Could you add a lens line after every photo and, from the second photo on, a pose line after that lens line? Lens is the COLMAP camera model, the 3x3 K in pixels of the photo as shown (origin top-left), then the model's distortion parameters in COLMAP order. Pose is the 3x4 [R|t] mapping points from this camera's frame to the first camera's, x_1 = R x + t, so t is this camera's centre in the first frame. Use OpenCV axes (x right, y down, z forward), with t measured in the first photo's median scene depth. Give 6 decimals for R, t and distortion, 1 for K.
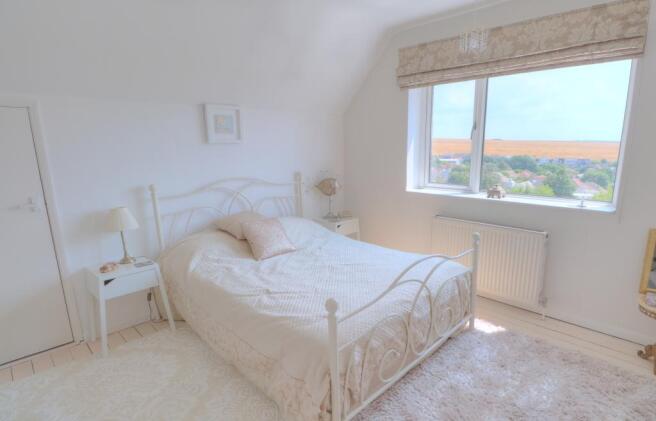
lens RADIAL K [[352.5, 0, 356.2], [0, 352.5, 212.1], [0, 0, 1]] dist [0.018818, -0.000998]
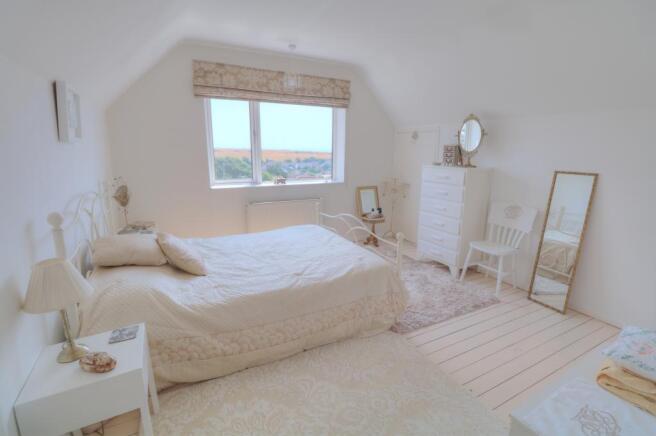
lens RADIAL K [[301.4, 0, 329.9], [0, 301.4, 210.0], [0, 0, 1]] dist [-0.013486, -0.000627]
pose [[0.313058, -0.164508, 0.935378, -0.820056], [0.191328, 0.975616, 0.107551, -0.036871], [-0.930263, 0.145294, 0.336900, 0.442933]]
